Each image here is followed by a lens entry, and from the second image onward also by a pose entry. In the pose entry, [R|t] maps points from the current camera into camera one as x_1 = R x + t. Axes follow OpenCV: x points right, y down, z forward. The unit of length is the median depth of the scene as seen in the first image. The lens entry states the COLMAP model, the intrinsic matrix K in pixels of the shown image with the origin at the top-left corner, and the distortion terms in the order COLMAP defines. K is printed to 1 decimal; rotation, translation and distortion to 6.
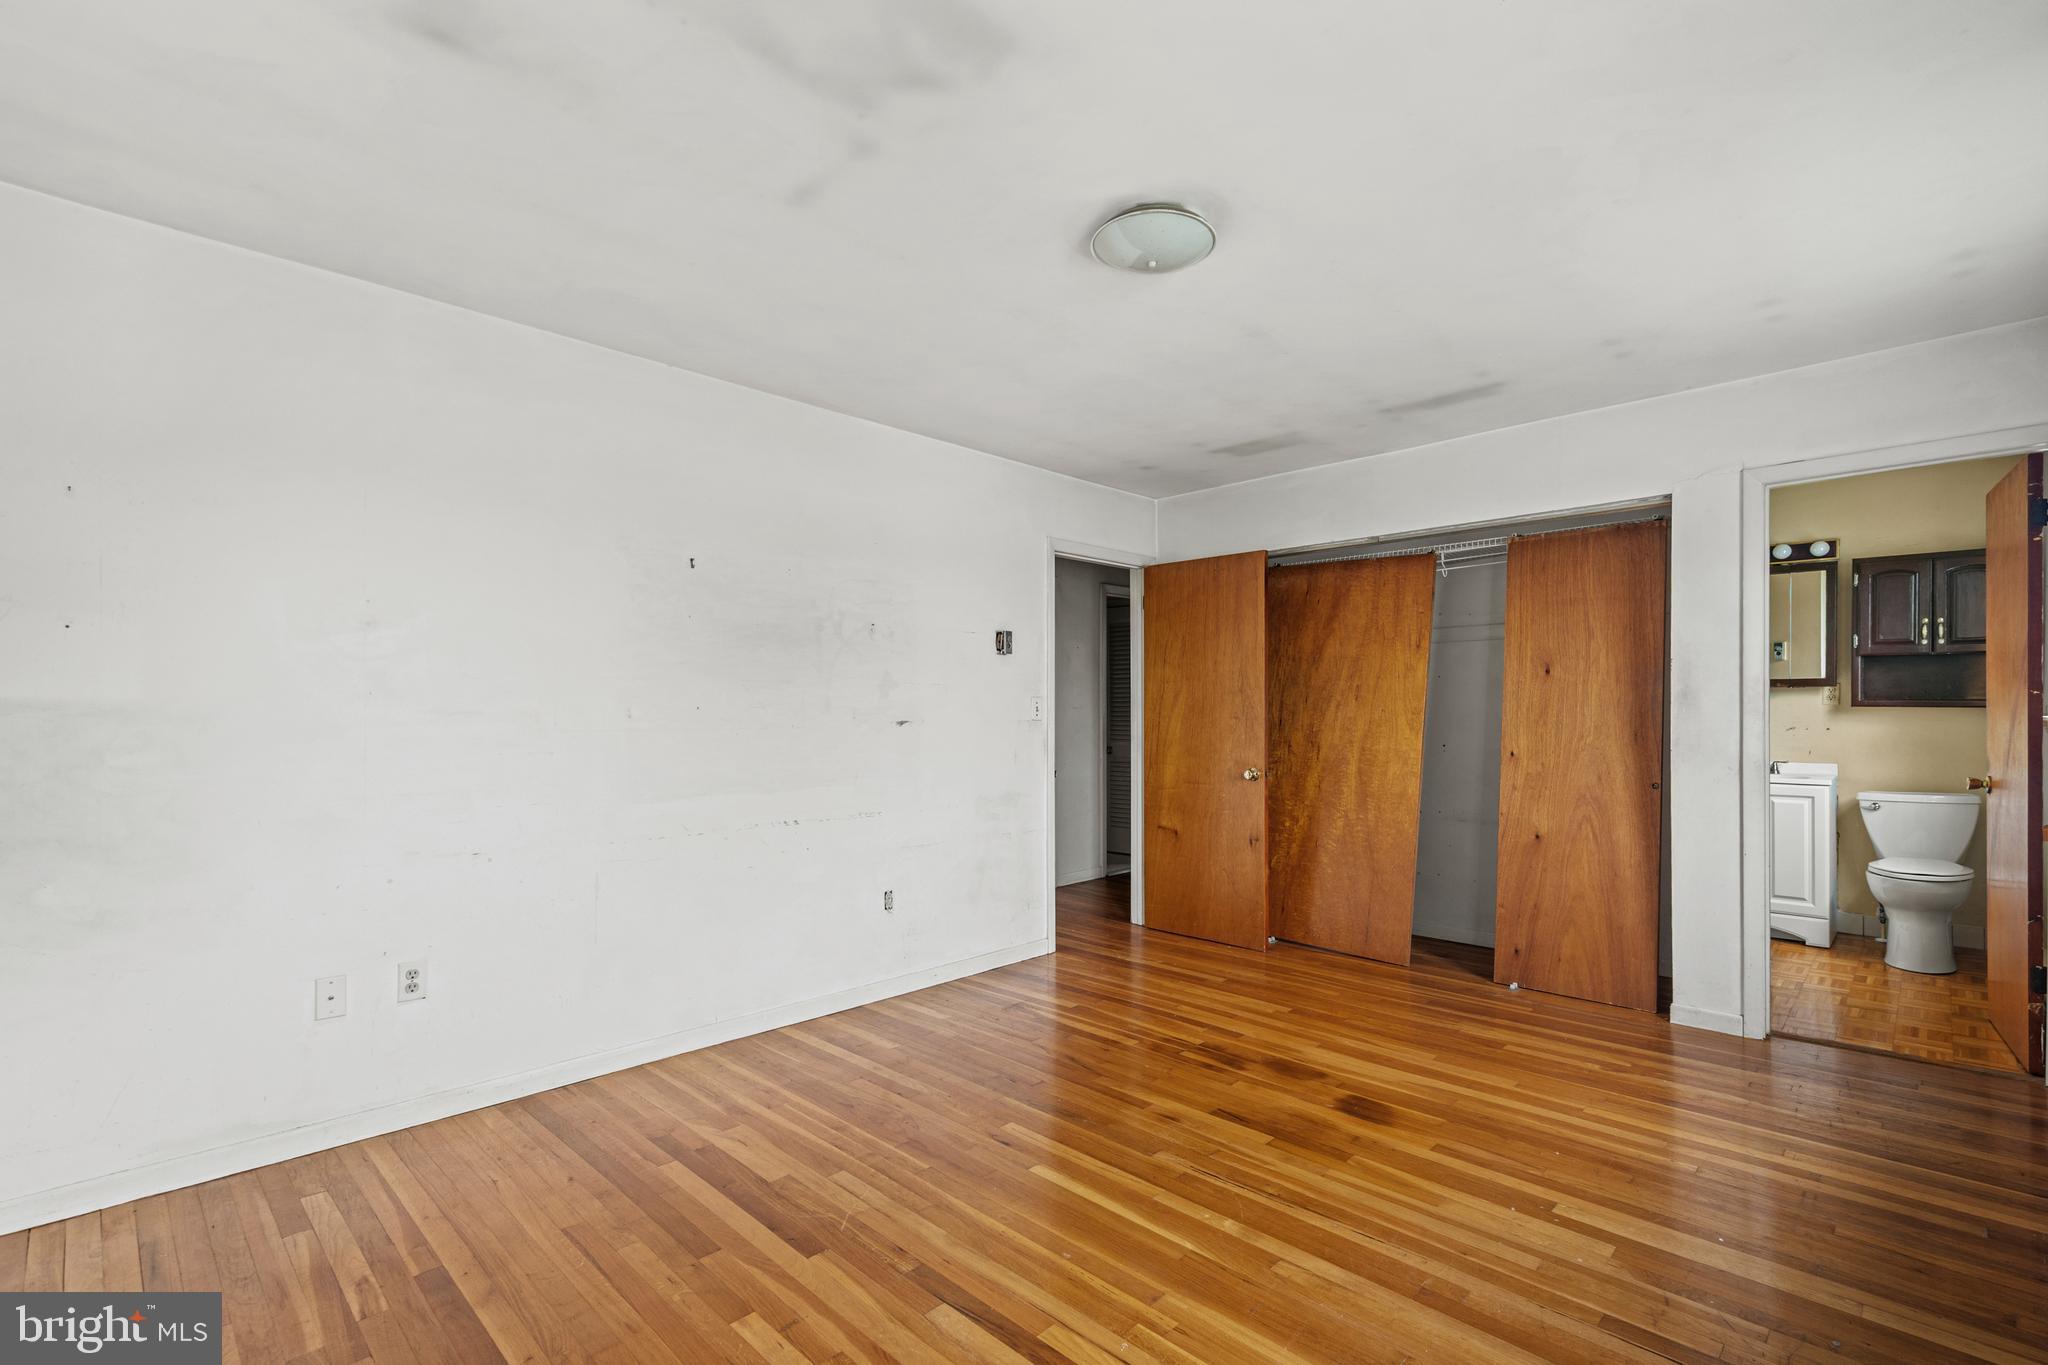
lens RADIAL K [[913.9, 0, 1041.5], [0, 913.9, 716.3], [0, 0, 1]] dist [0.001146, 0.000539]
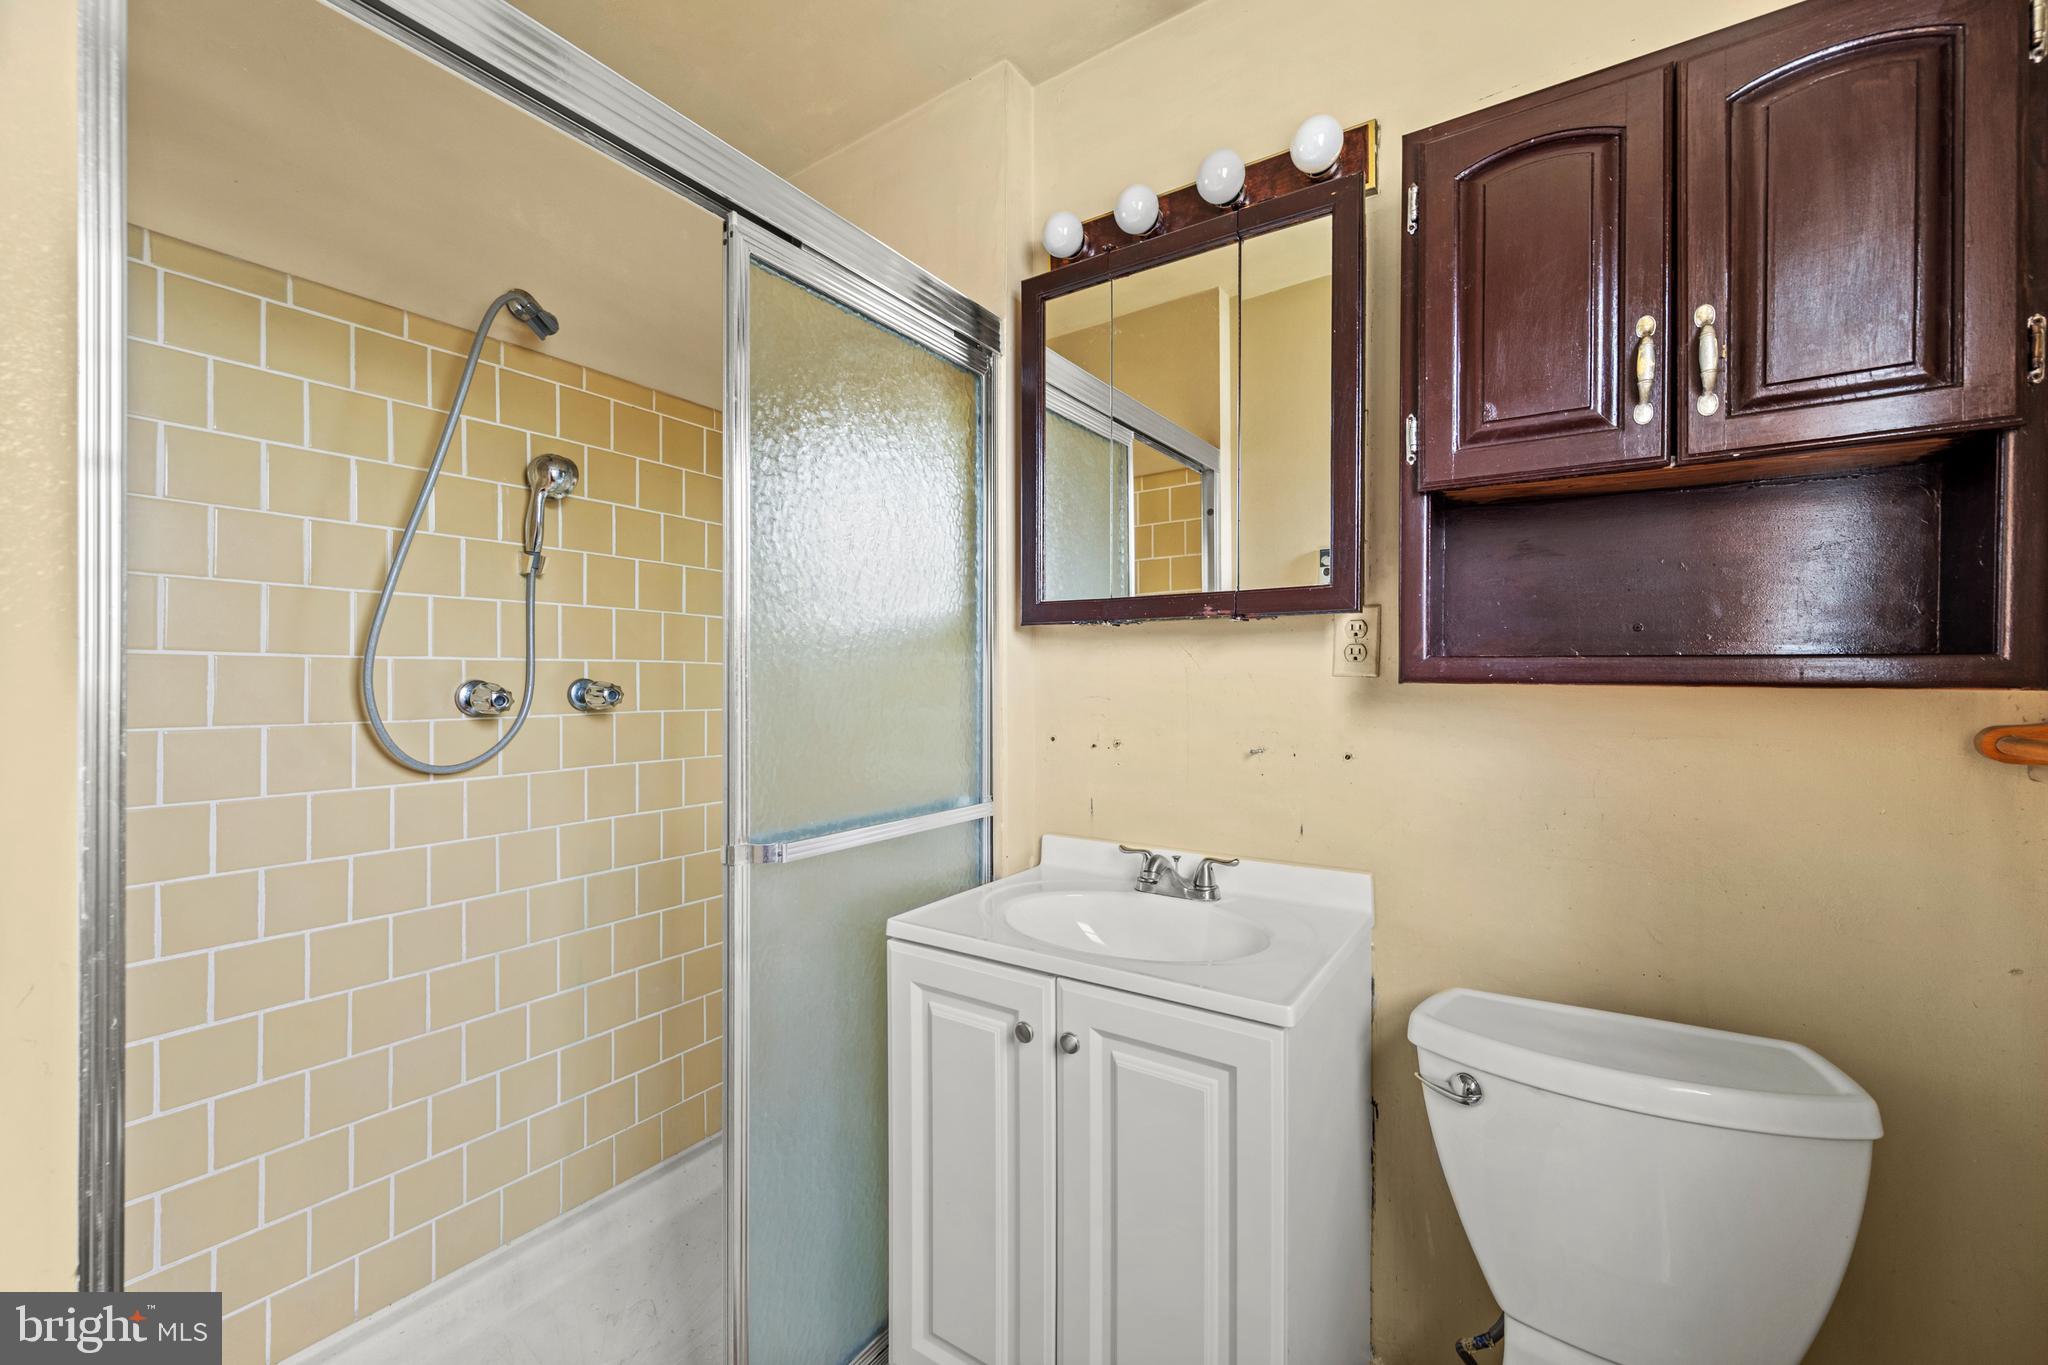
lens RADIAL K [[813.9, 0, 1023.1], [0, 813.9, 681.4], [0, 0, 1]] dist [-0.000327, -0.000324]
pose [[0.985804, 0.000516, 0.167900, 0.746036], [-0.000045, 0.999996, -0.002808, -0.010230], [-0.167900, 0.002761, 0.985800, 0.793247]]
